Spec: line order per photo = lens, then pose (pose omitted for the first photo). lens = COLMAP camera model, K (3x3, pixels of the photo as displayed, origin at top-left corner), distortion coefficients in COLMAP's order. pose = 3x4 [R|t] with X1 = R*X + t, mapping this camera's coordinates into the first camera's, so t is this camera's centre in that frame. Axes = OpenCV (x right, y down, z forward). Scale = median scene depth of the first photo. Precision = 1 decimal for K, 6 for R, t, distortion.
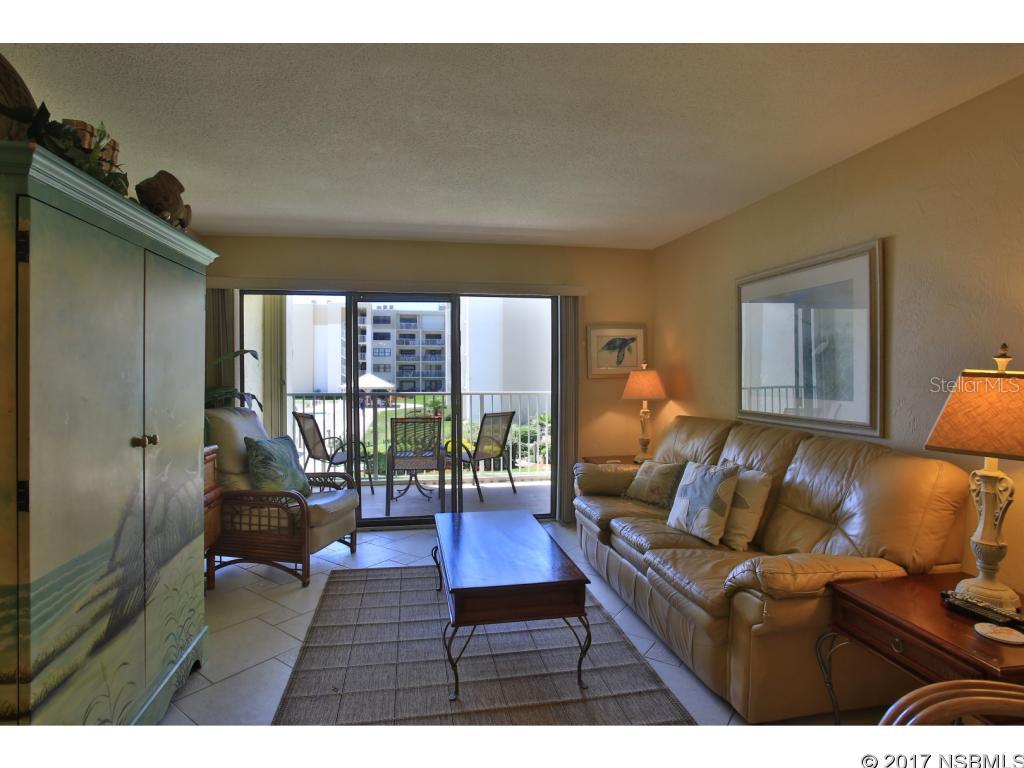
lens RADIAL K [[542.3, 0, 512.0], [0, 542.3, 384.0], [0, 0, 1]] dist [-0.024089, 0.000702]
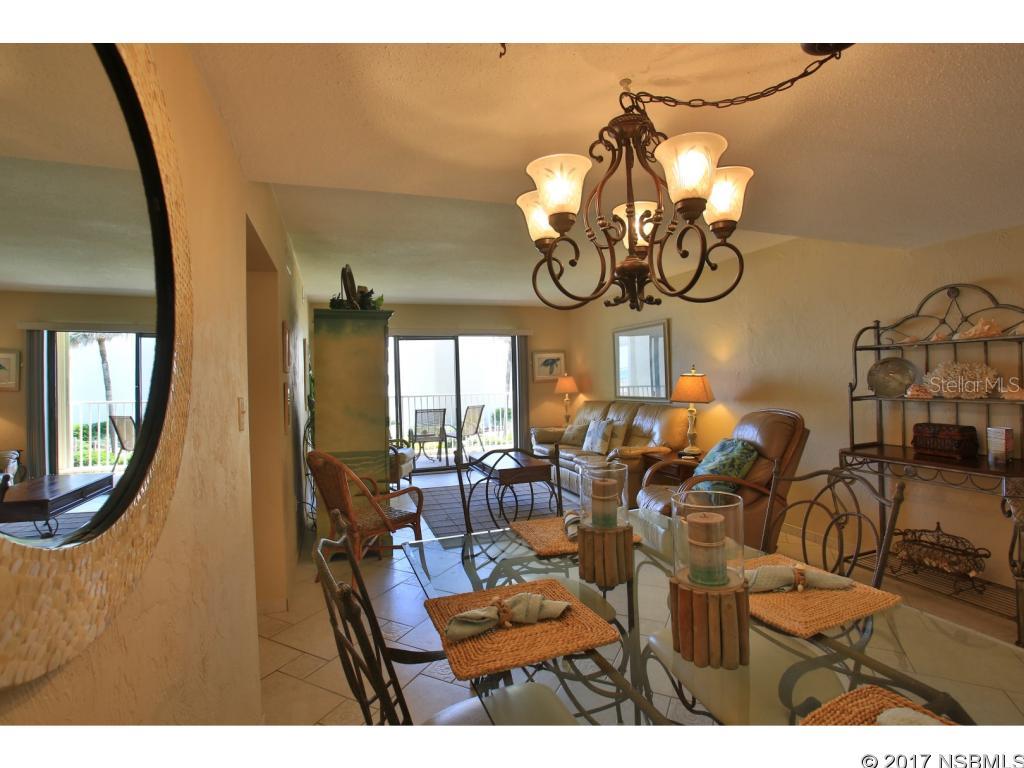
lens RADIAL K [[496.9, 0, 512.0], [0, 496.9, 384.0], [0, 0, 1]] dist [-0.087418, 0.041267]
pose [[0.986692, -0.022995, 0.160969, -0.194028], [0.025790, 0.999550, -0.015292, 0.017969], [-0.160545, 0.019240, 0.986841, -0.582380]]
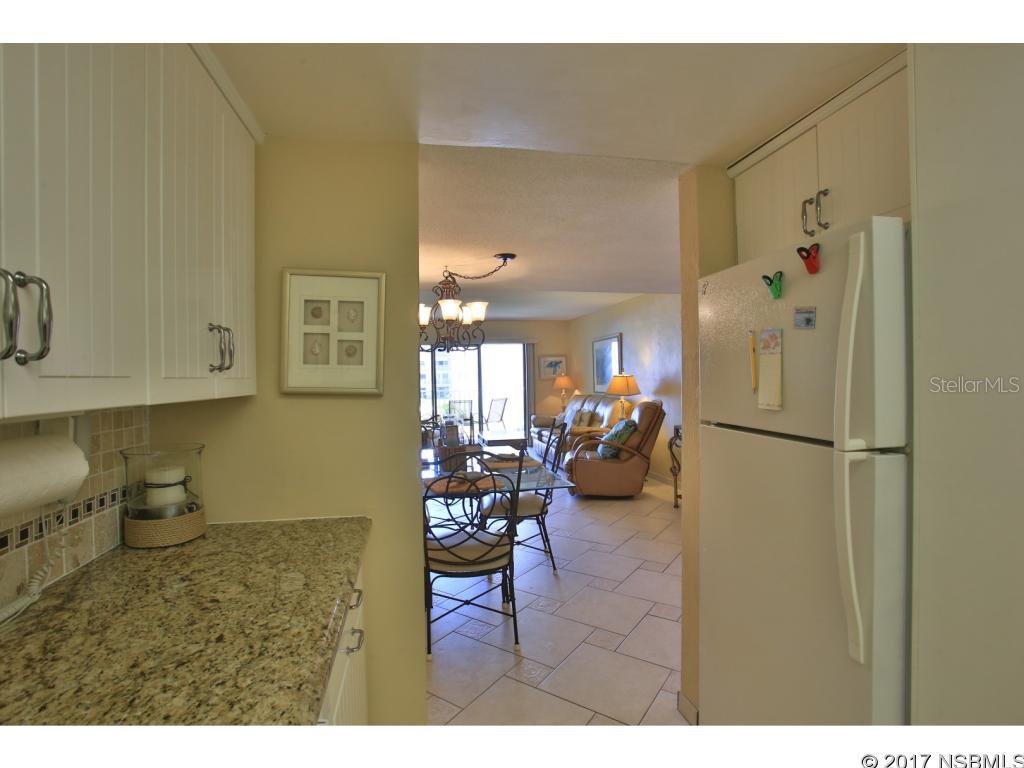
lens RADIAL K [[496.9, 0, 512.0], [0, 496.9, 384.0], [0, 0, 1]] dist [-0.087418, 0.041267]
pose [[0.999763, -0.021038, 0.005653, 0.018591], [0.021105, 0.999703, -0.012160, 0.028226], [-0.005395, 0.012276, 0.999910, -1.076882]]
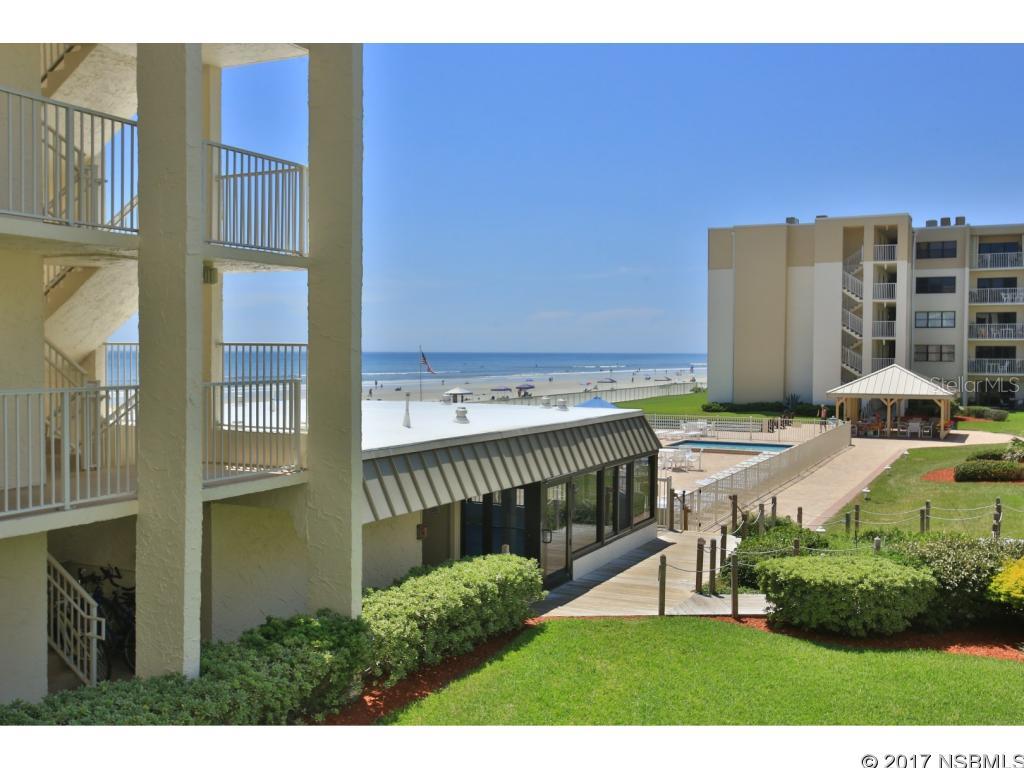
lens RADIAL K [[1034.5, 0, 512.0], [0, 1034.5, 384.0], [0, 0, 1]] dist [0.004406, 0.022827]
pose [[0.798780, 0.022872, -0.601188, 0.138840], [-0.021968, 0.999720, 0.008847, -0.061361], [0.601221, 0.006140, 0.799059, 1.529270]]
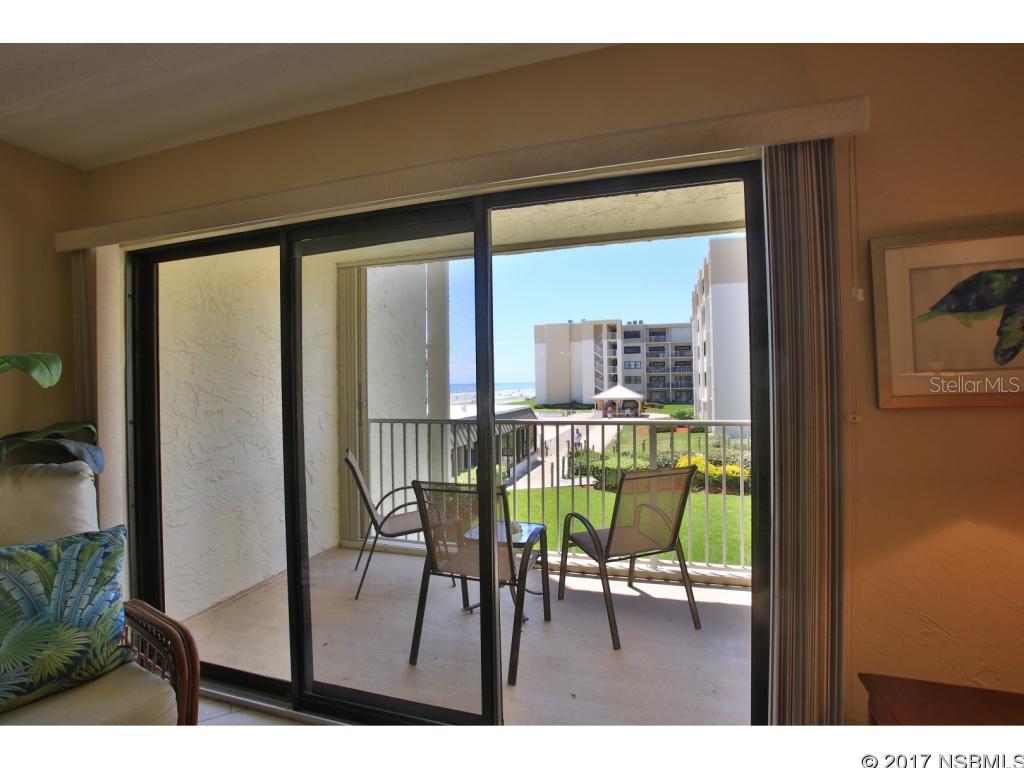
lens RADIAL K [[496.9, 0, 512.0], [0, 496.9, 384.0], [0, 0, 1]] dist [-0.087418, 0.041267]
pose [[0.883706, -0.013836, -0.467838, 0.089856], [0.004049, 0.999752, -0.021918, -0.020565], [0.468025, 0.017475, 0.883542, 0.708622]]
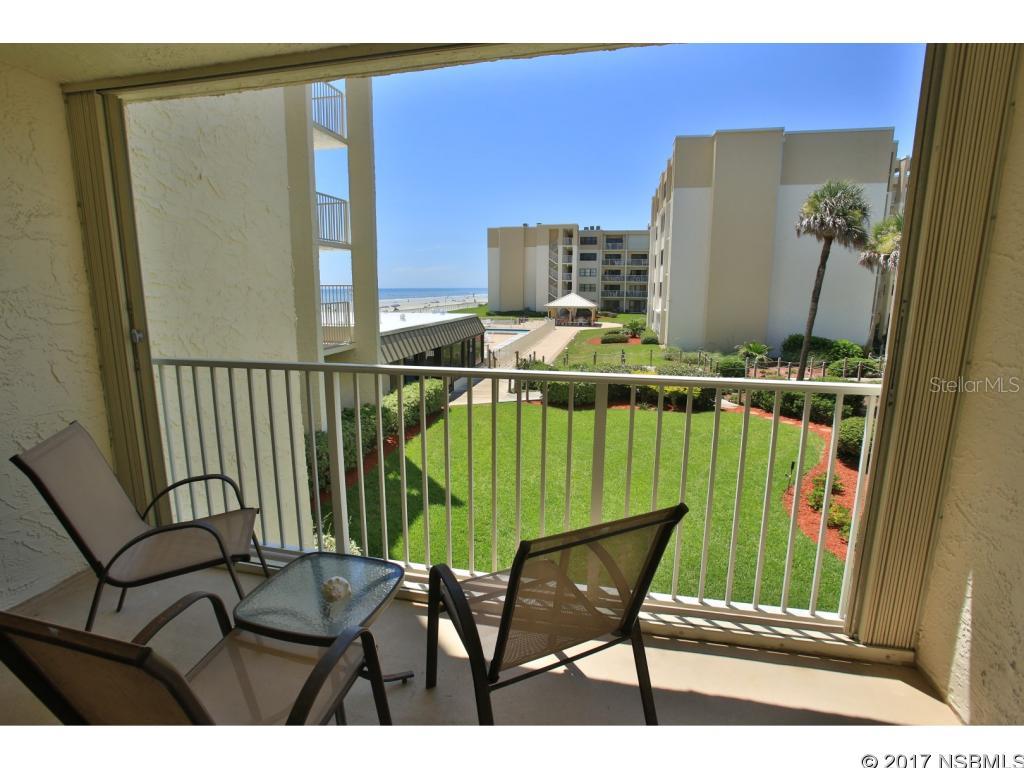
lens RADIAL K [[496.9, 0, 512.0], [0, 496.9, 384.0], [0, 0, 1]] dist [-0.087418, 0.041267]
pose [[0.922457, 0.075866, -0.378572, 0.016839], [-0.013260, 0.986152, 0.165315, -0.047809], [0.385871, -0.147476, 0.910689, 1.066119]]
